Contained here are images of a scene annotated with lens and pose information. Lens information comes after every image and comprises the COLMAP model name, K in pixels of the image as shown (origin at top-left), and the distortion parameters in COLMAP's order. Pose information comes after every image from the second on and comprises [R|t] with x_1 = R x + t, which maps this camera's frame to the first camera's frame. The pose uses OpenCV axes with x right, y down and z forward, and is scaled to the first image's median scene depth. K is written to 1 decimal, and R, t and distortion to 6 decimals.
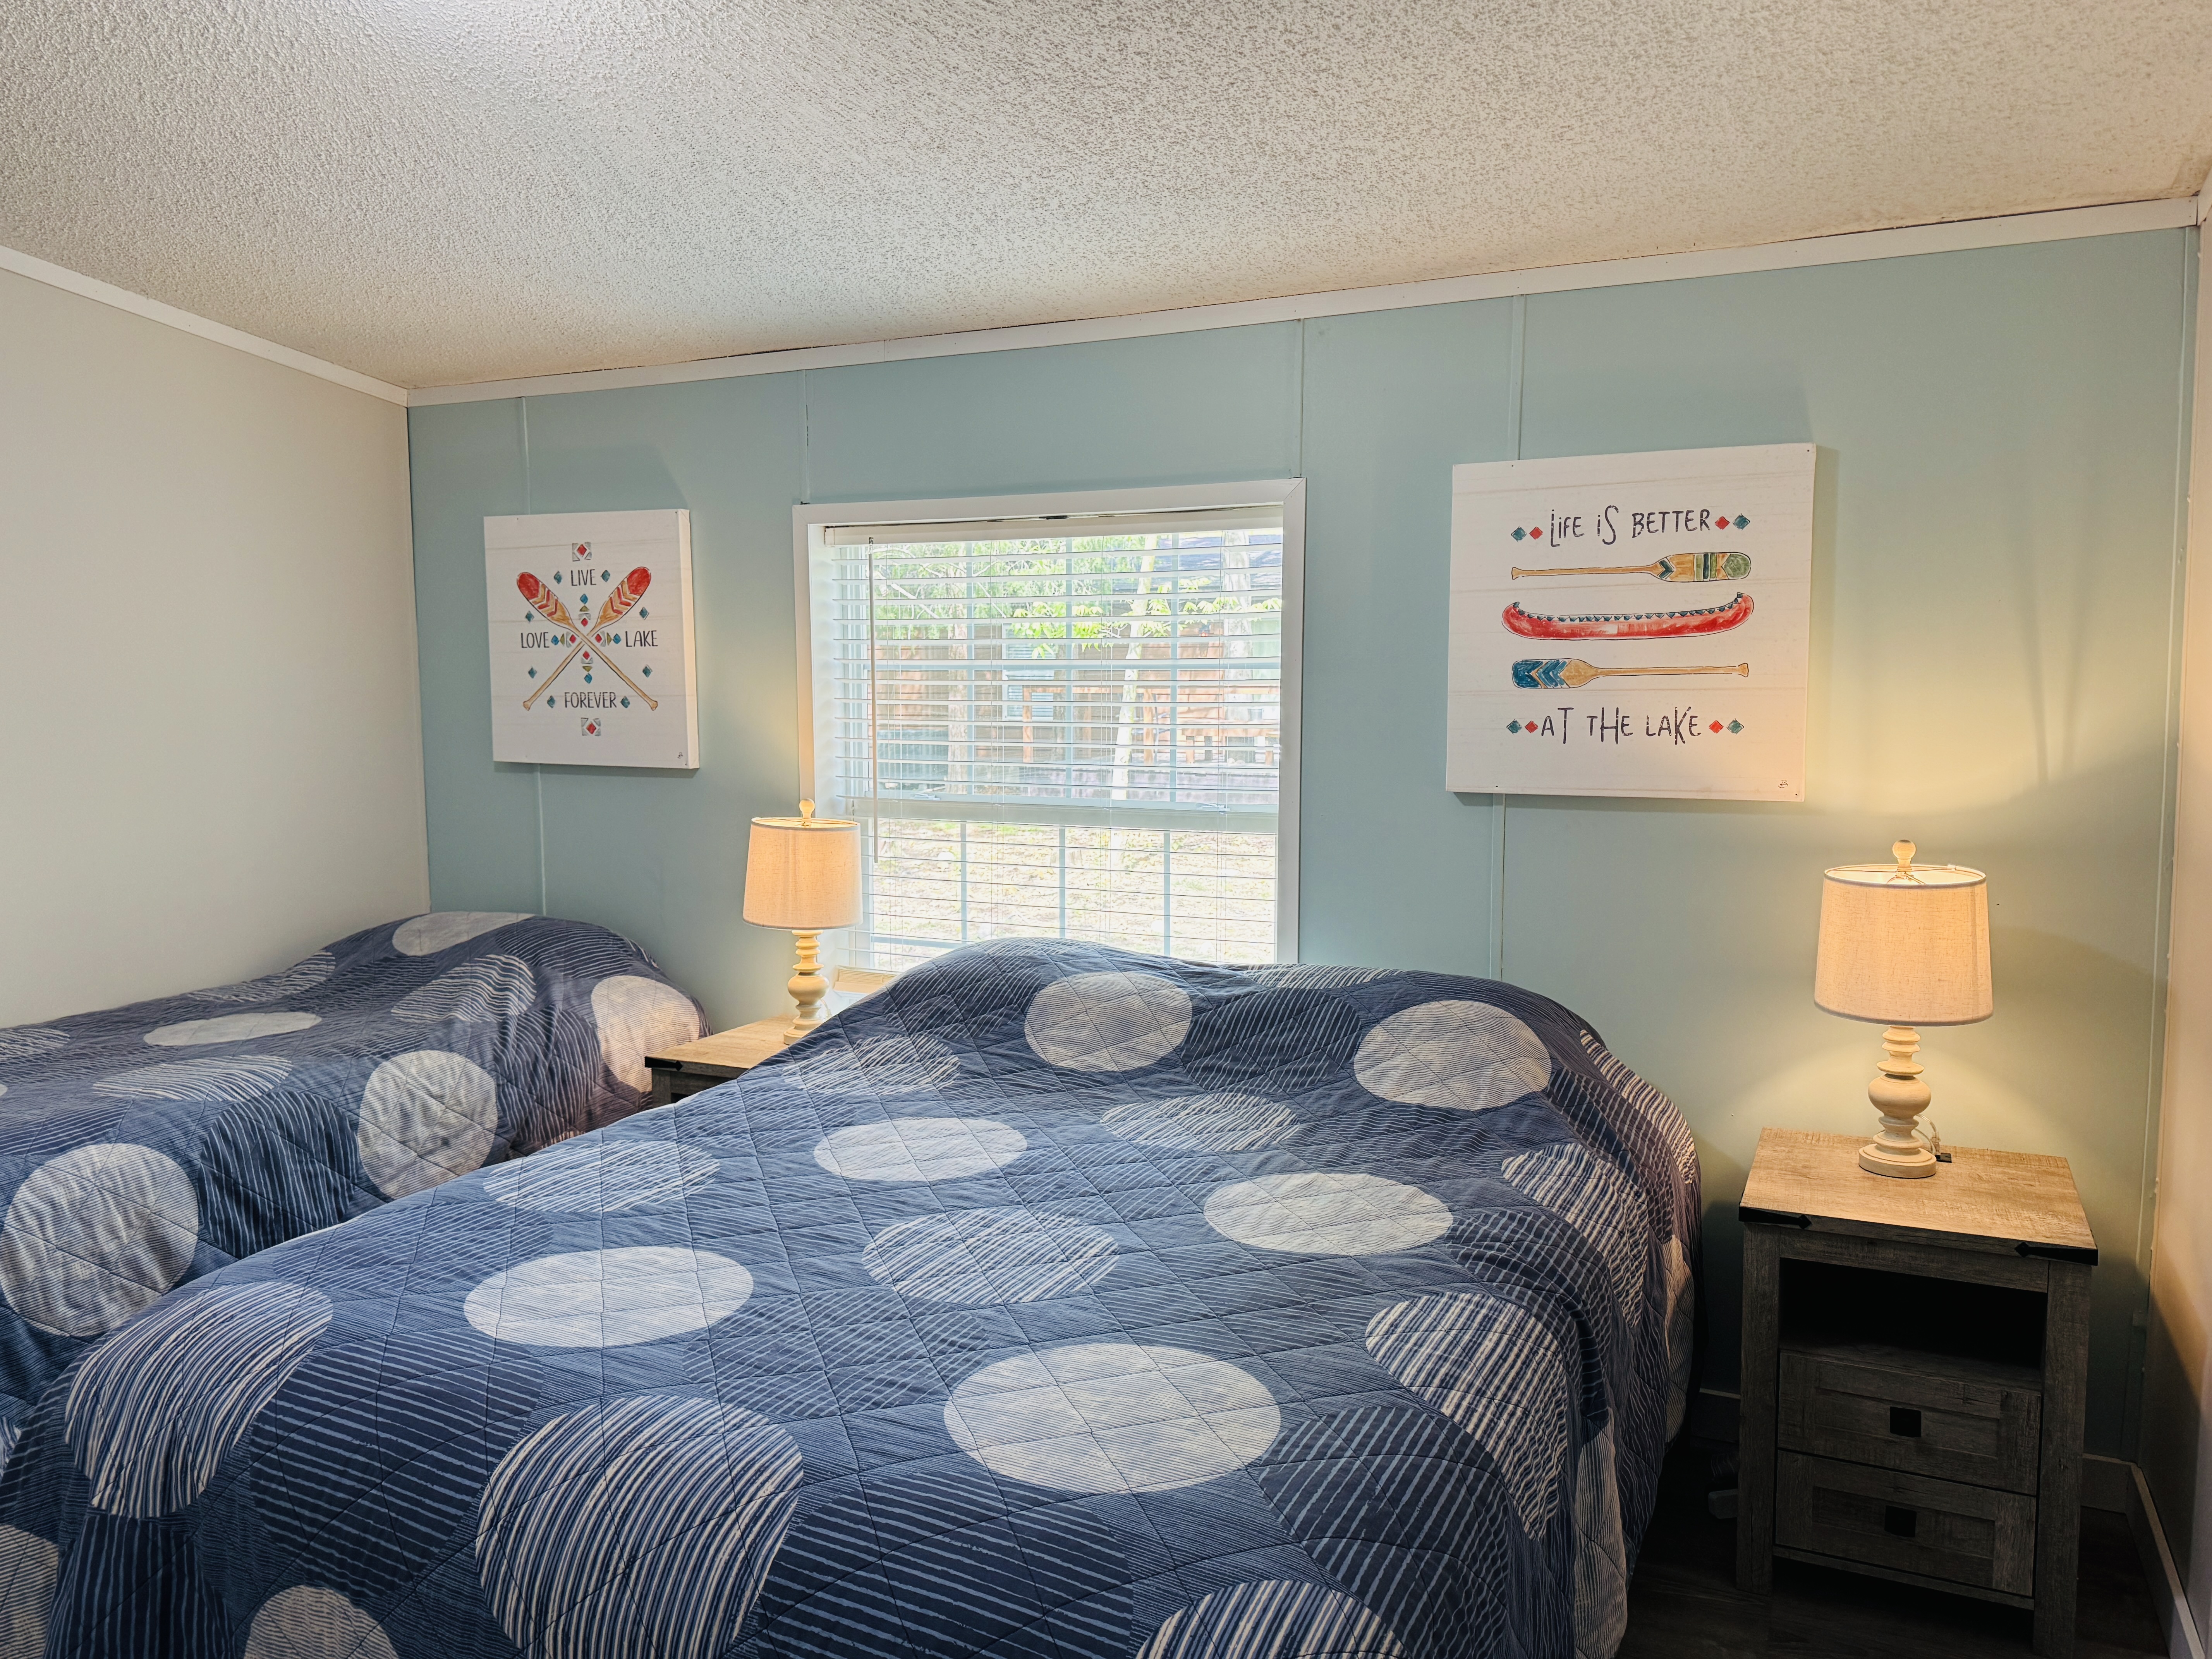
lens RADIAL K [[1567.1, 0, 1106.0], [0, 1567.1, 829.5], [0, 0, 1]] dist [0.036224, -0.003107]
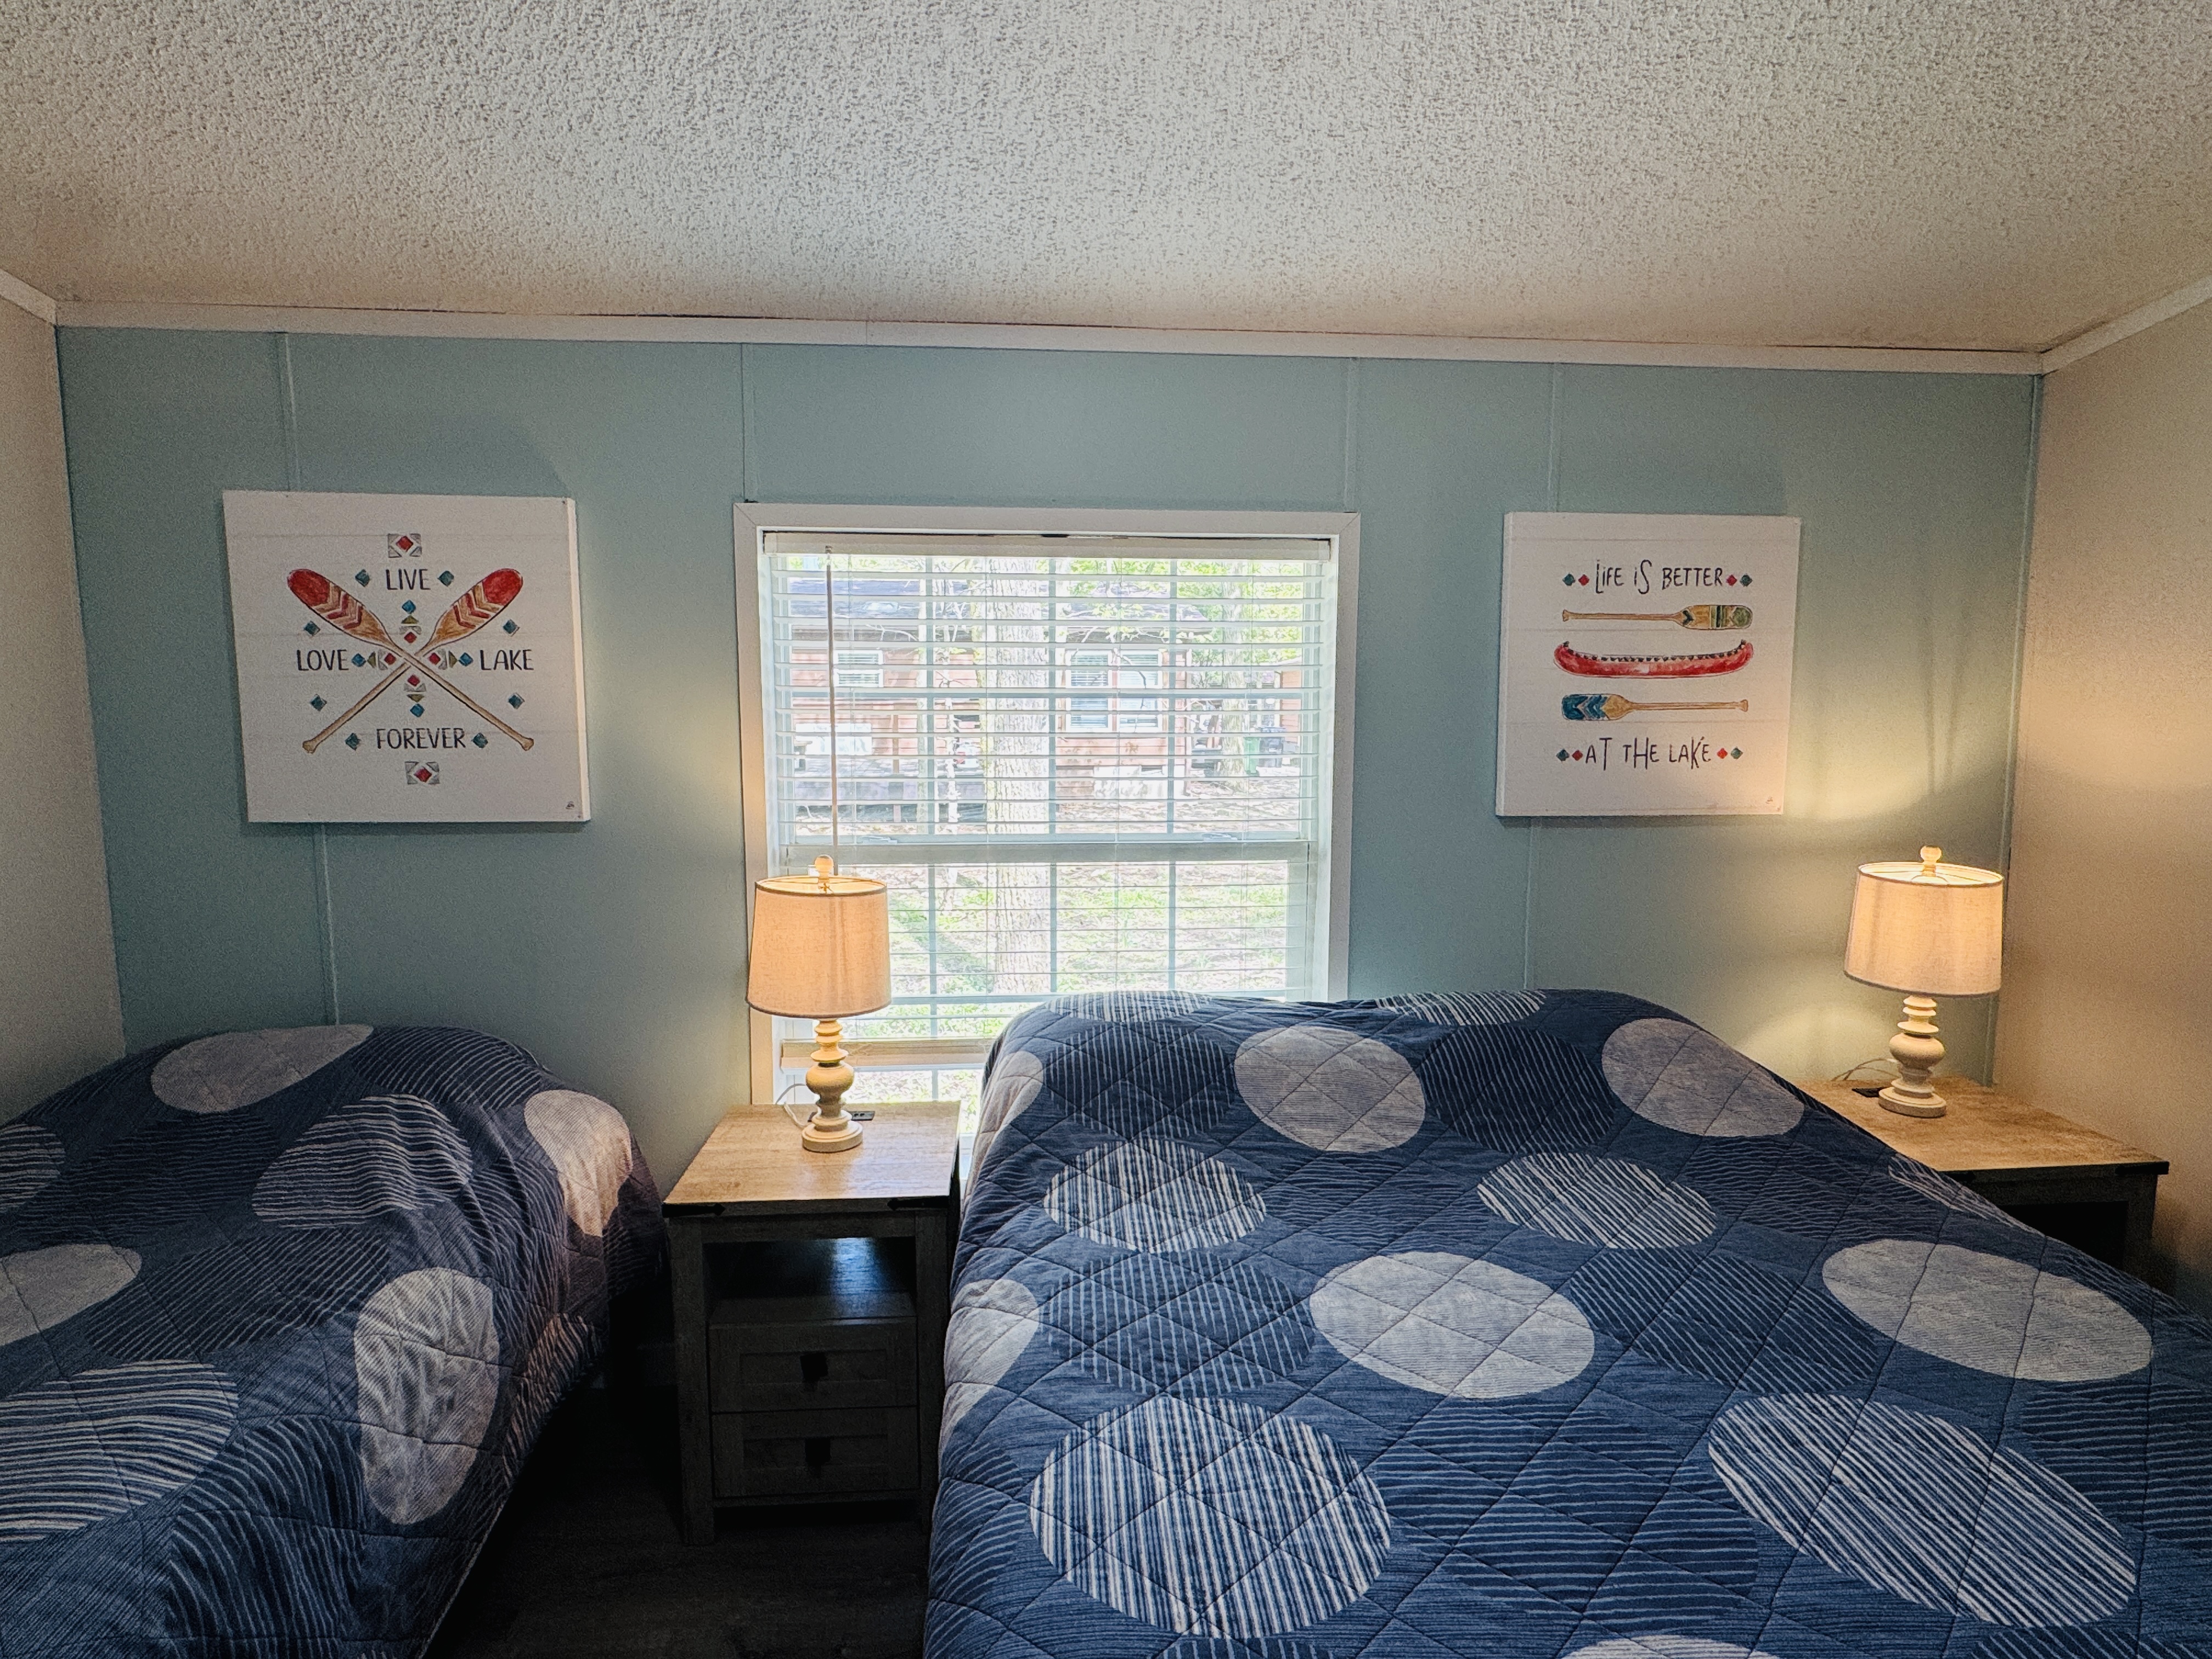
lens RADIAL K [[1167.9, 0, 1106.0], [0, 1167.9, 829.5], [0, 0, 1]] dist [-0.051995, 0.048129]
pose [[0.868879, -0.053538, 0.492120, -0.415031], [0.044940, 0.998560, 0.029288, -0.051079], [-0.492980, -0.003332, 0.870034, 0.445324]]
